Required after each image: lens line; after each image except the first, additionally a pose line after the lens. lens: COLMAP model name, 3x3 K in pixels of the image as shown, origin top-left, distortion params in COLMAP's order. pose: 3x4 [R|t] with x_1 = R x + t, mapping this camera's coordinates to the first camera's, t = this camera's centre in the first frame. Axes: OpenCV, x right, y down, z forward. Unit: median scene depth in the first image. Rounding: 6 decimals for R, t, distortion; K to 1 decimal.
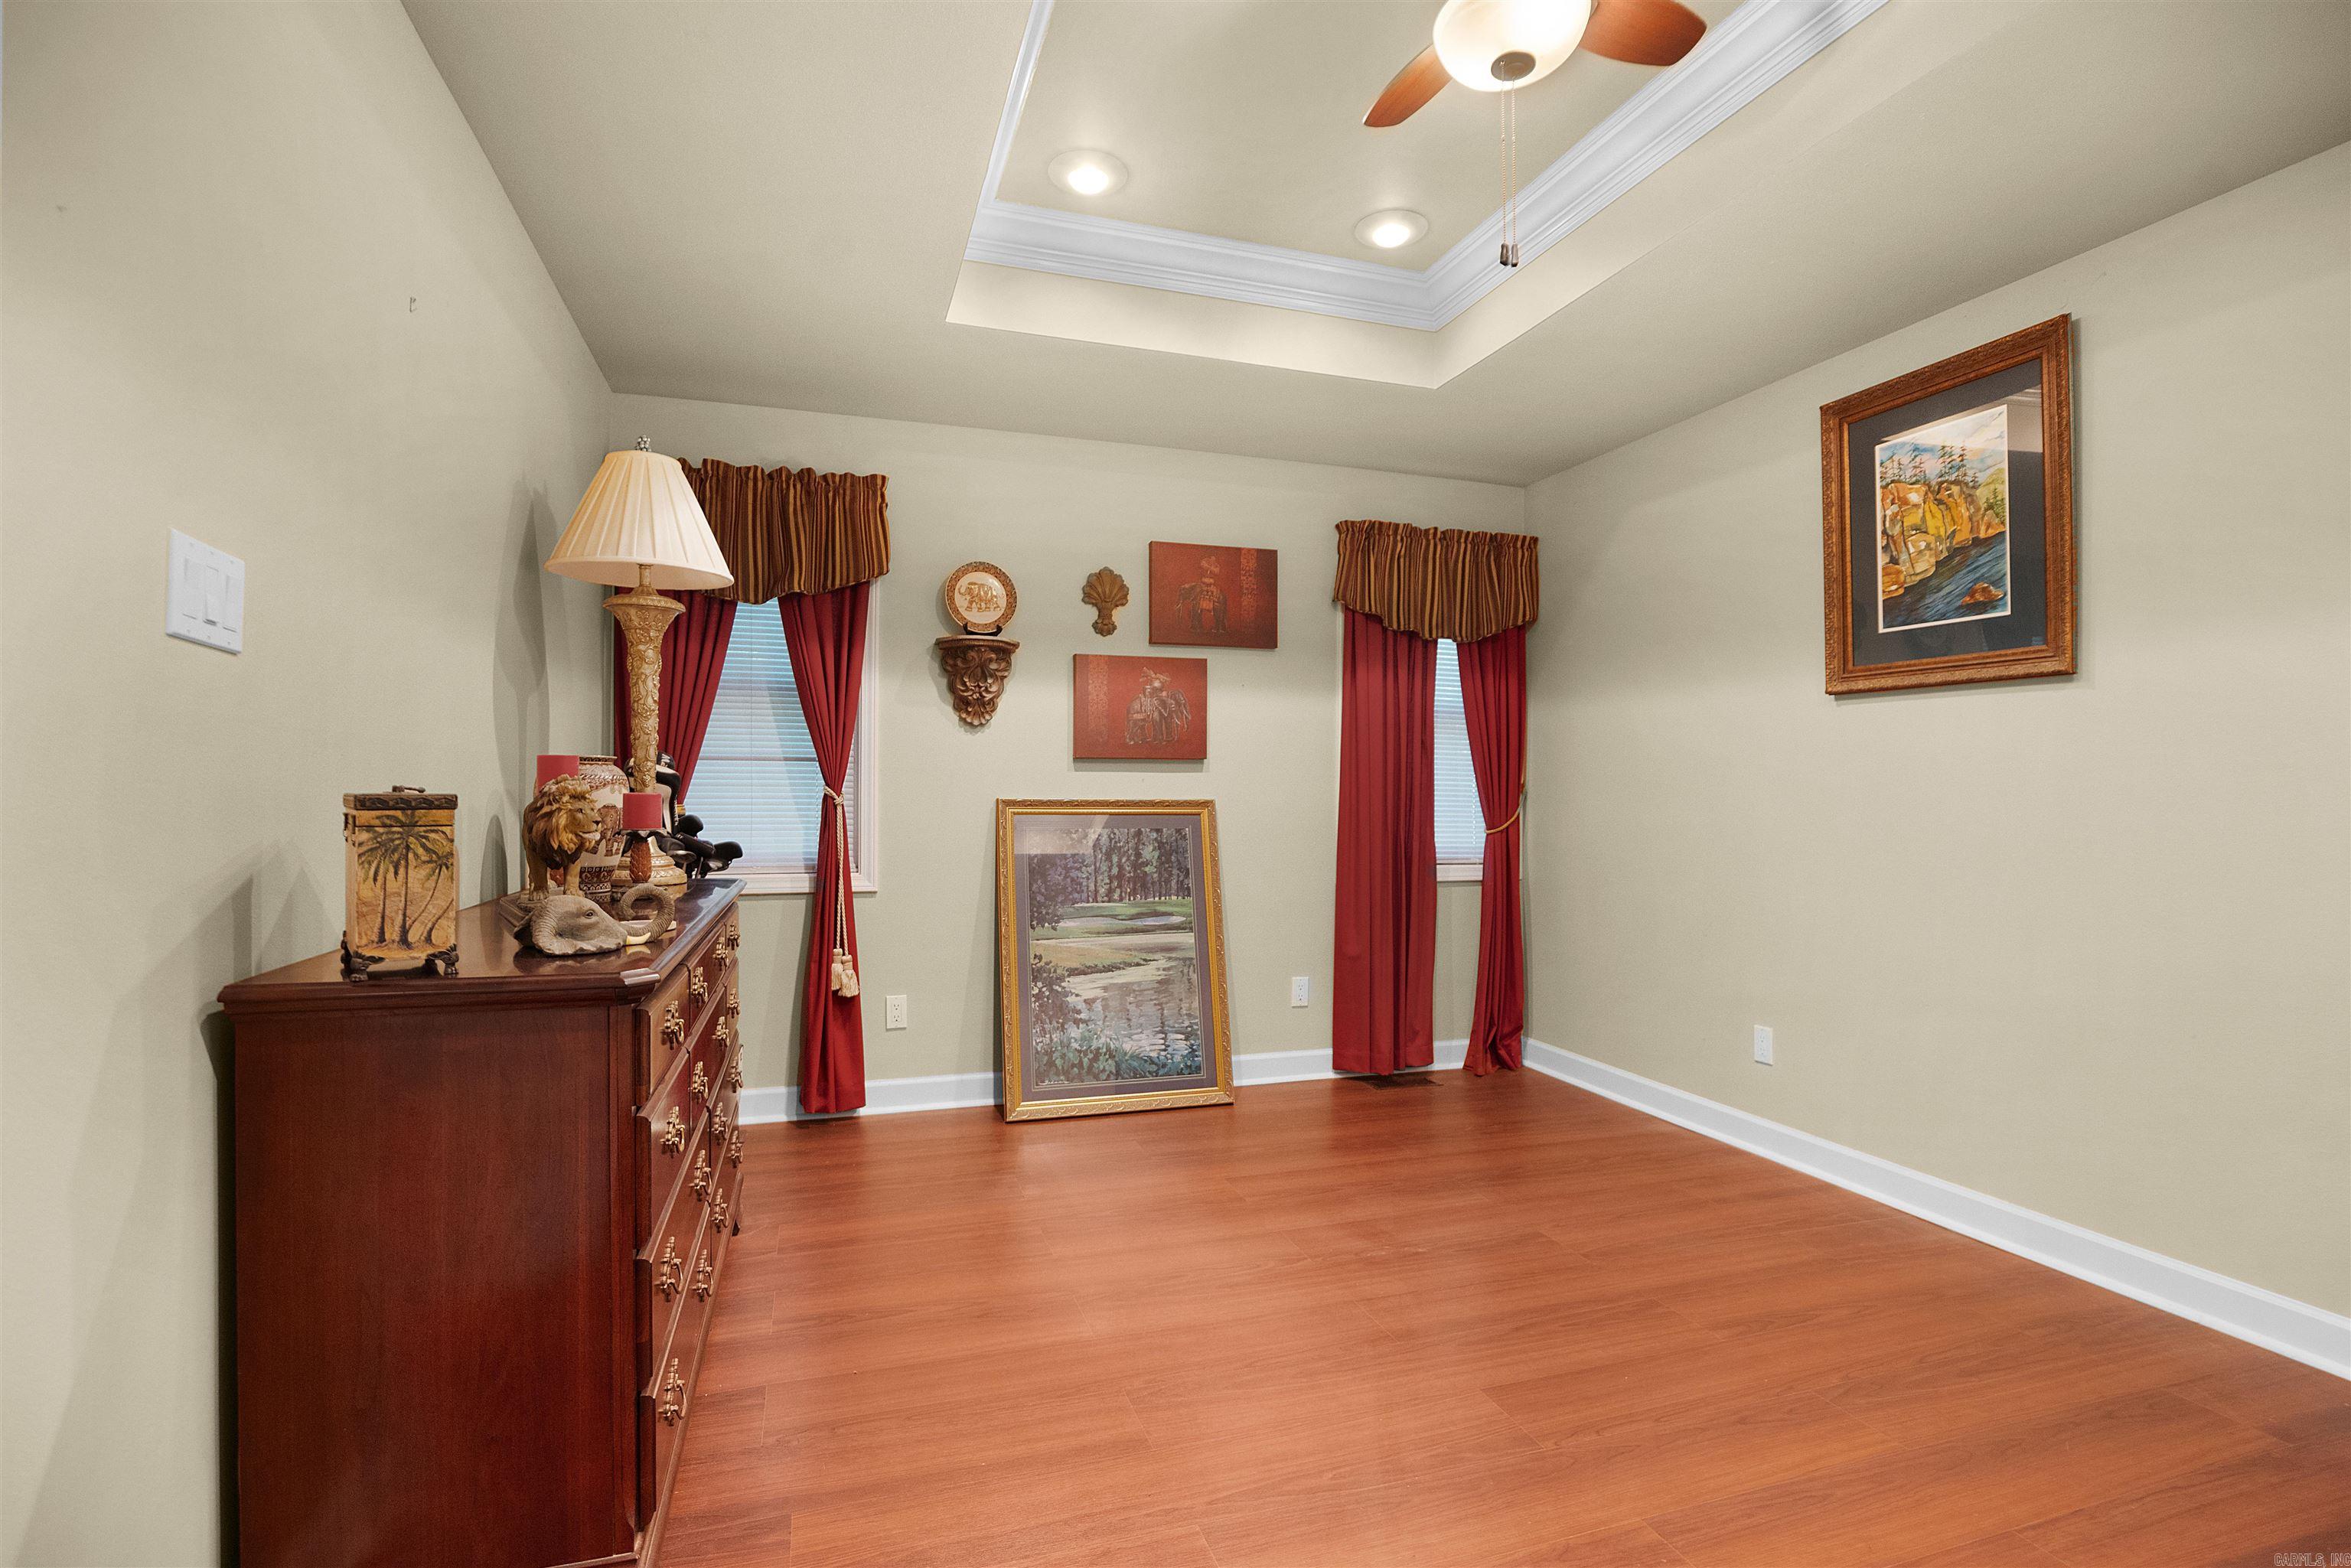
lens RADIAL K [[1120.6, 0, 1193.4], [0, 1120.6, 789.5], [0, 0, 1]] dist [-0.014753, 0.003956]
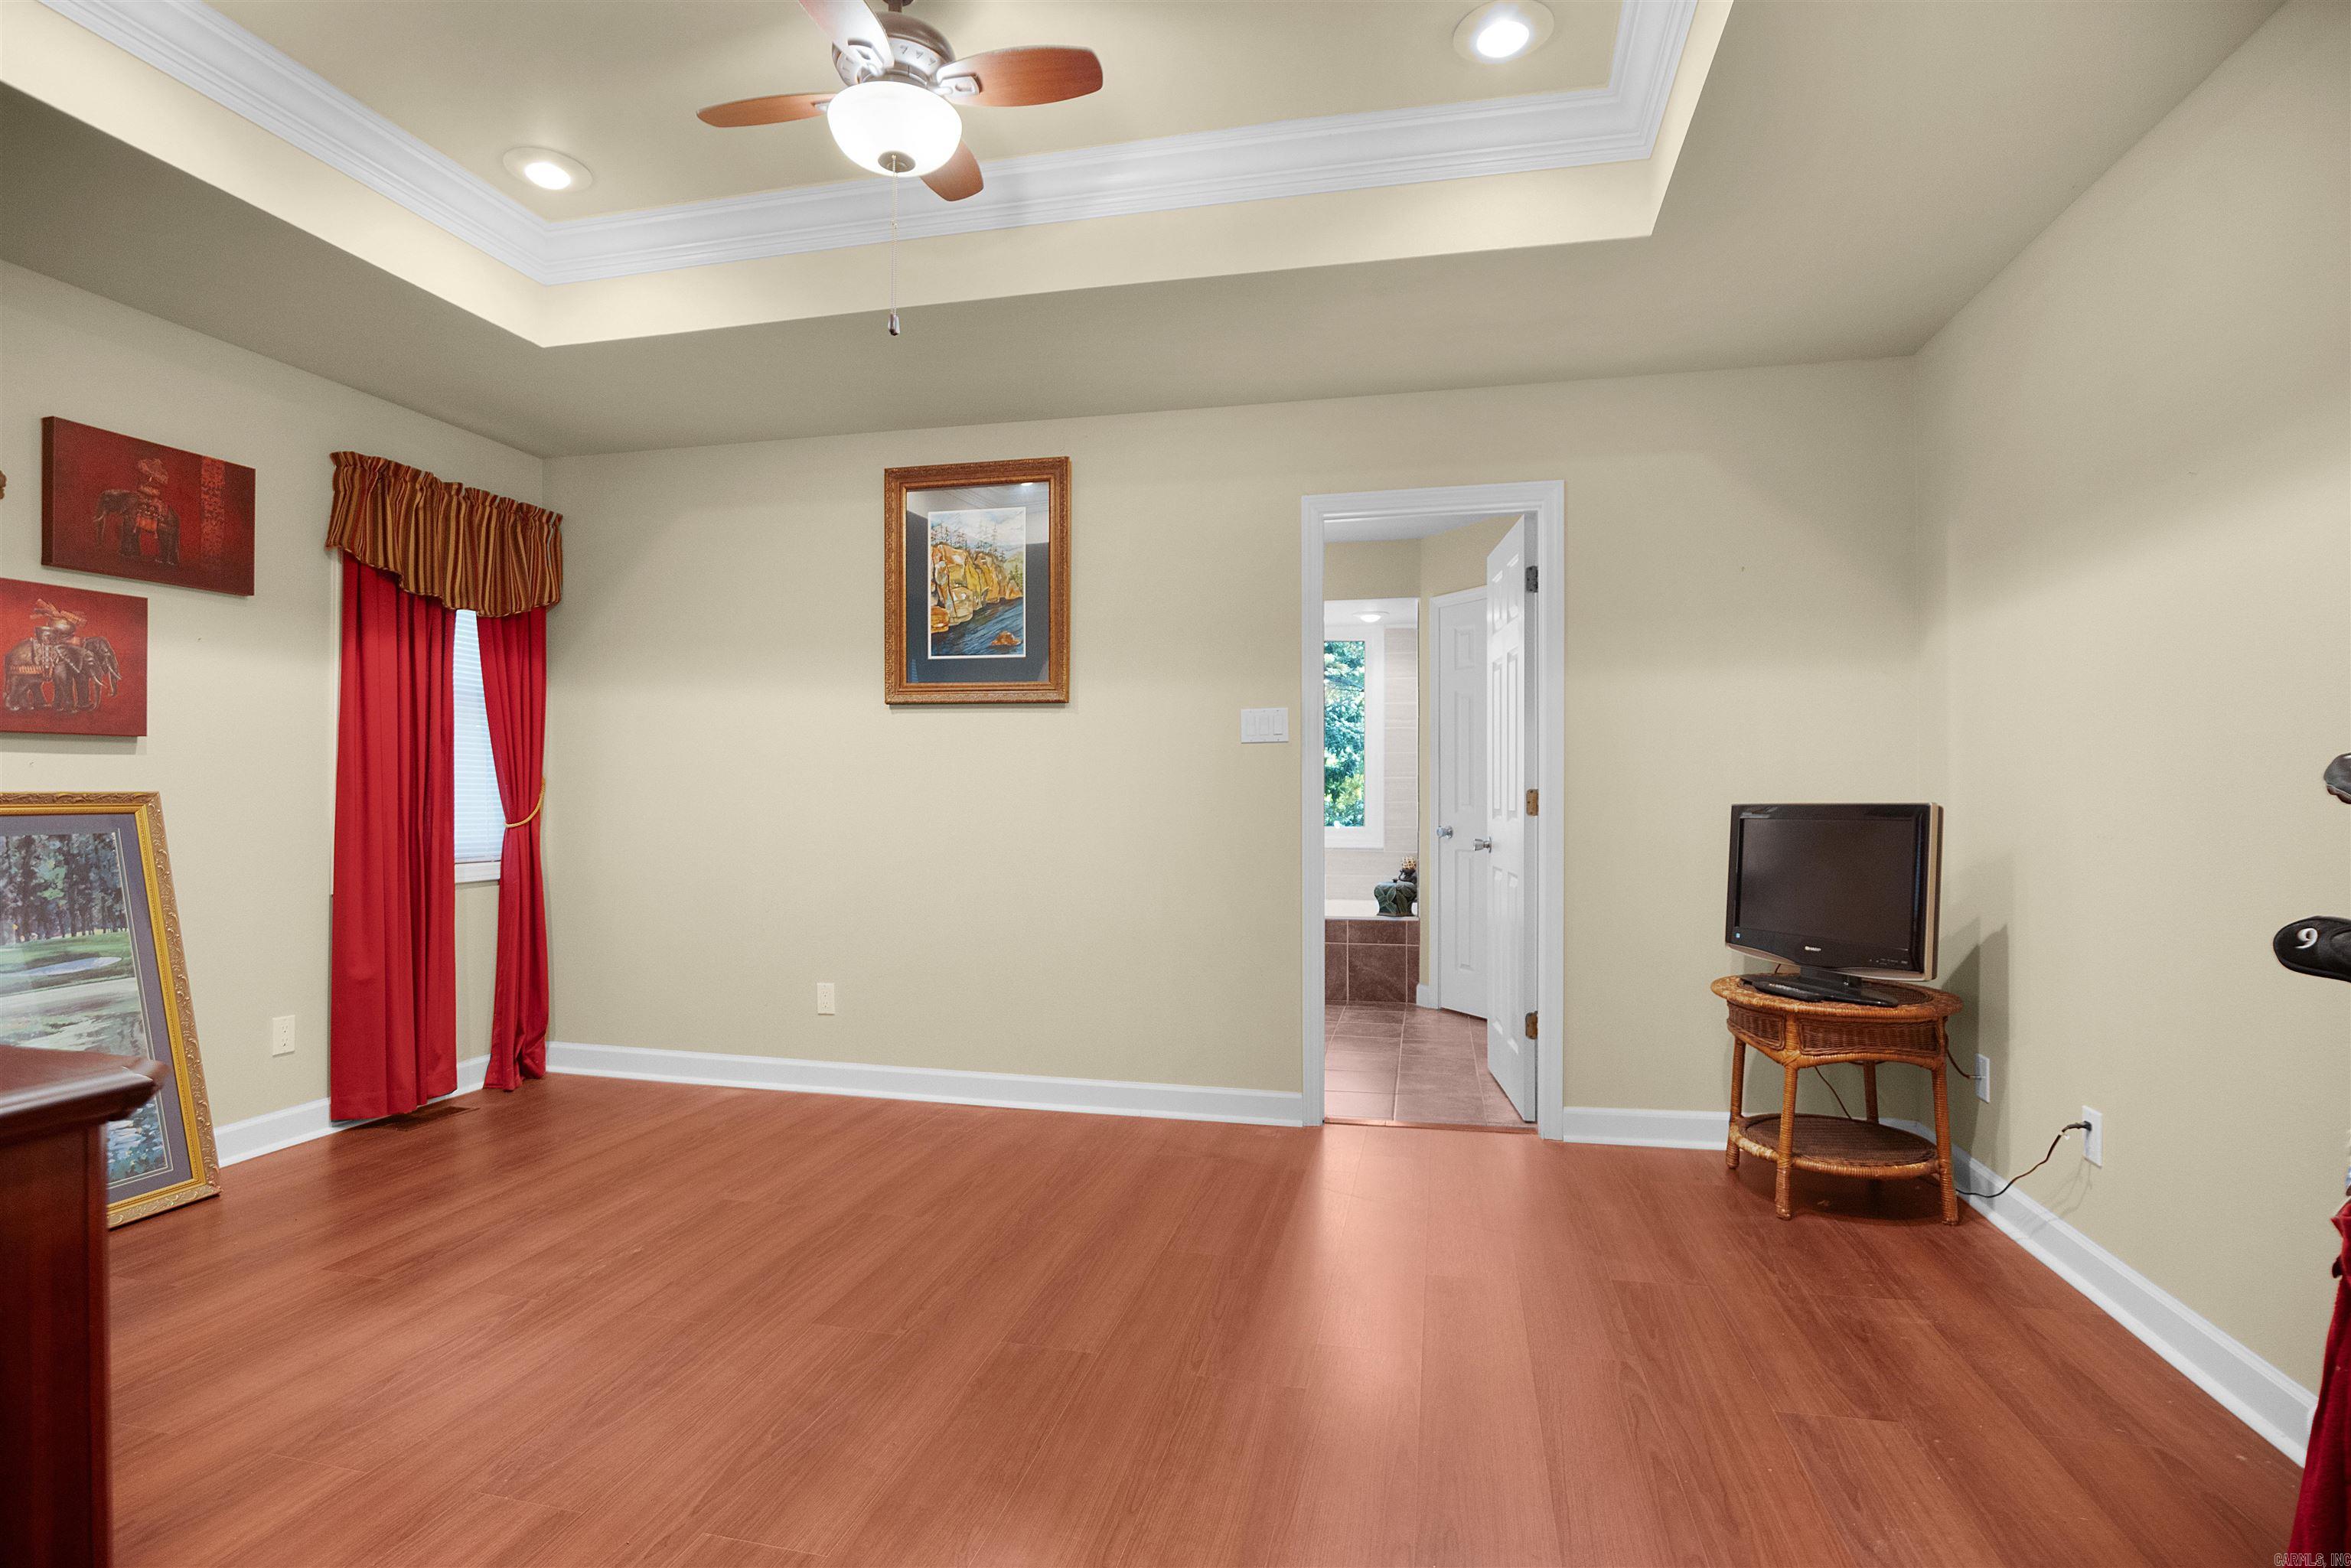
lens RADIAL K [[1120.6, 0, 1173.8], [0, 1120.6, 785.6], [0, 0, 1]] dist [-0.014753, 0.003956]
pose [[0.538508, -0.001130, 0.842620, -0.239576], [-0.003549, 0.999987, 0.003609, -0.000271], [-0.842613, -0.004934, 0.538497, 0.052286]]
